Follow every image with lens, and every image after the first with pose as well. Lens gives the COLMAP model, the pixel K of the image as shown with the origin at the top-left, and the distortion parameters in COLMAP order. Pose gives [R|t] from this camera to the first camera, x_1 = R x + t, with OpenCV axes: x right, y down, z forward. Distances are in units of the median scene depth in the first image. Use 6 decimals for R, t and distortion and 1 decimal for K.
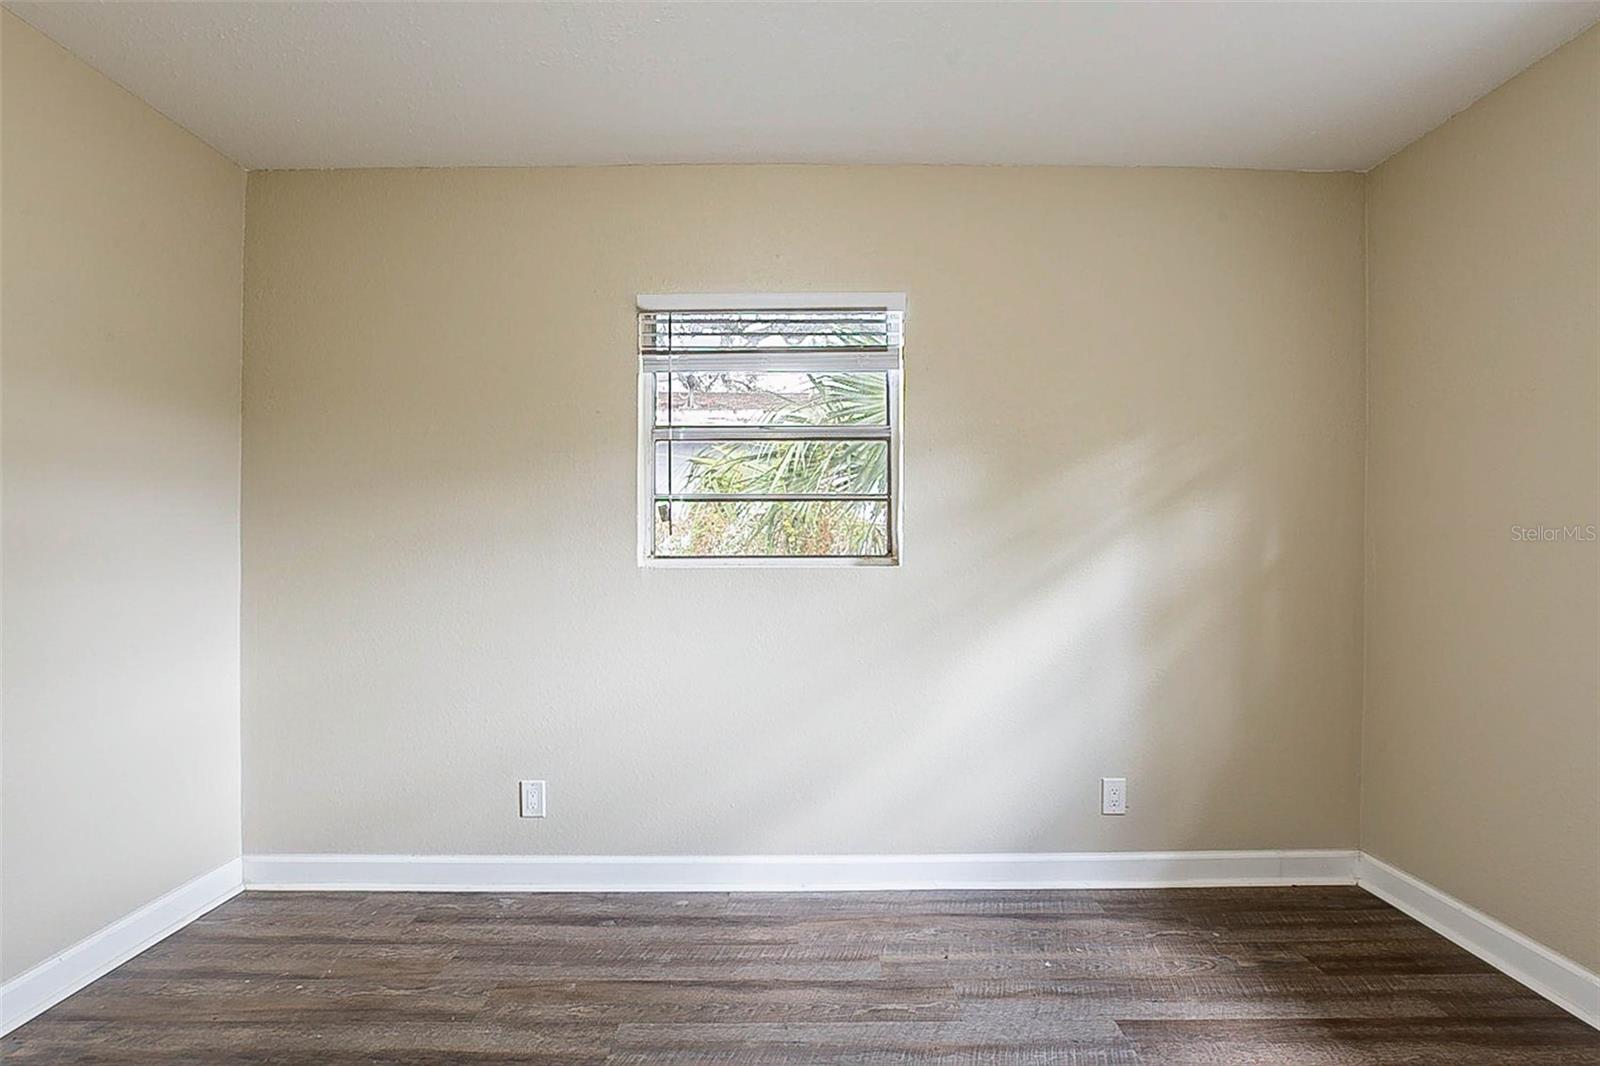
lens RADIAL K [[738.3, 0, 802.9], [0, 738.3, 538.3], [0, 0, 1]] dist [-0.021434, 0.004288]
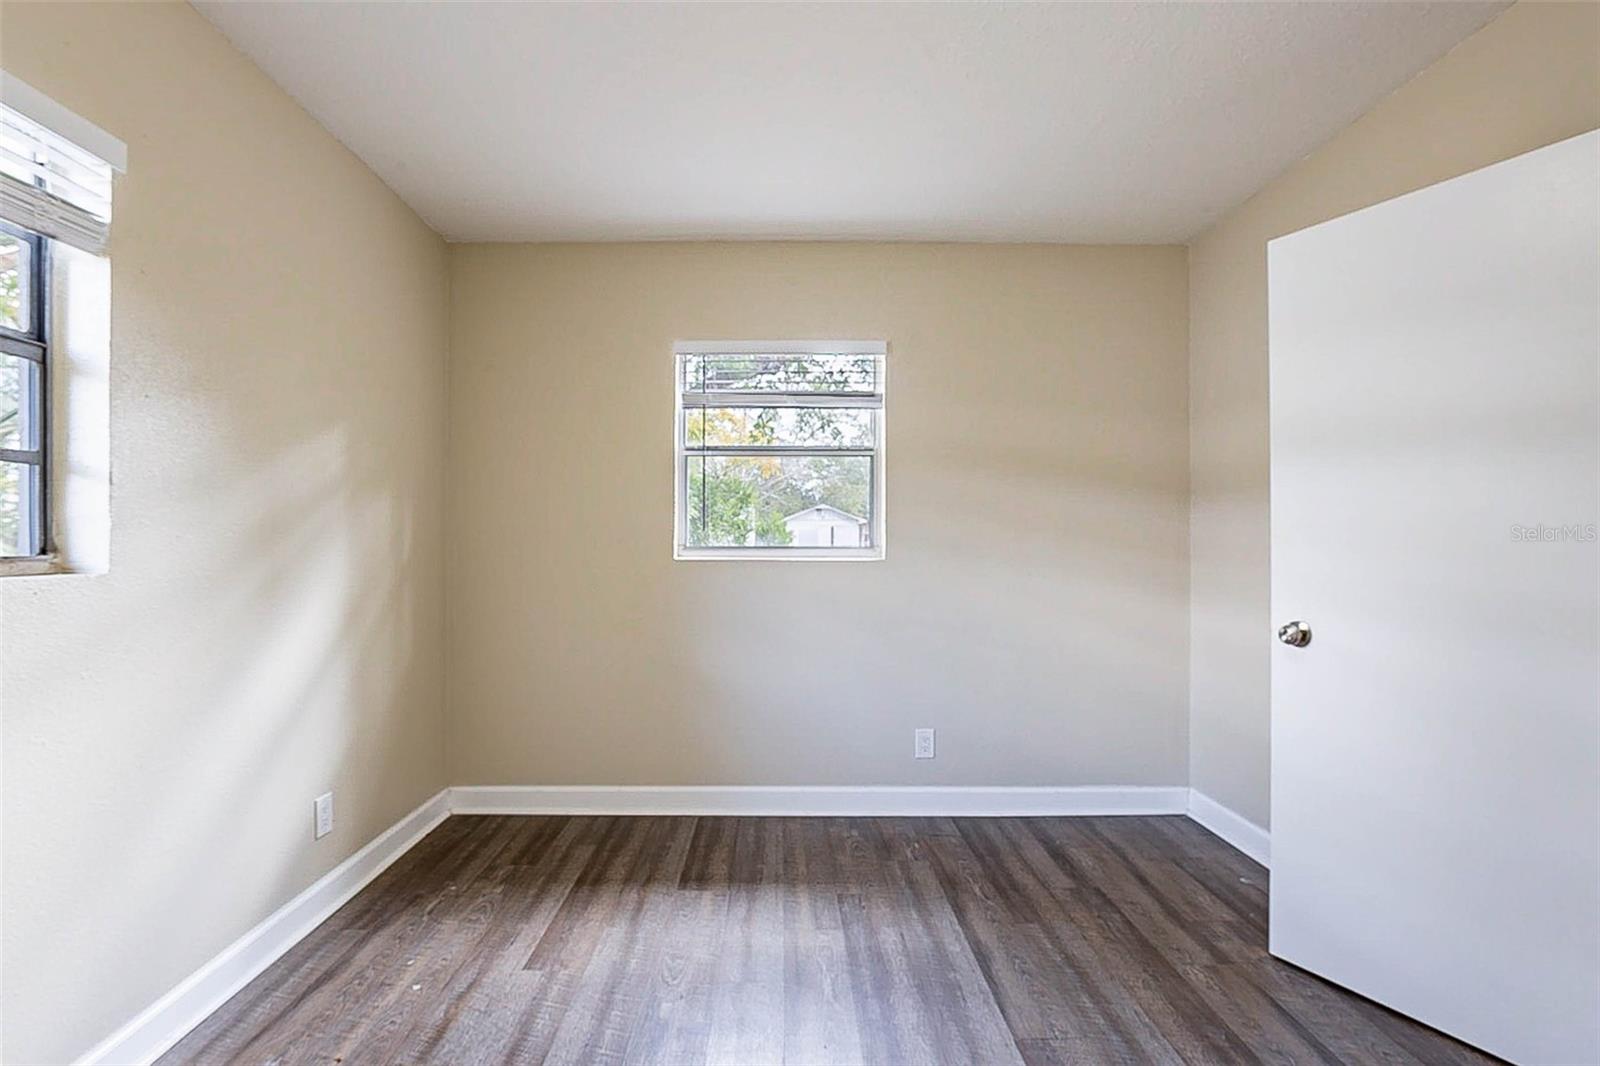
lens RADIAL K [[738.3, 0, 792.3], [0, 738.3, 542.1], [0, 0, 1]] dist [-0.021434, 0.004288]
pose [[0.017001, -0.006719, 0.999833, -0.978272], [-0.002294, 0.999975, 0.006759, 0.015035], [-0.999853, -0.002408, 0.016985, 0.856398]]
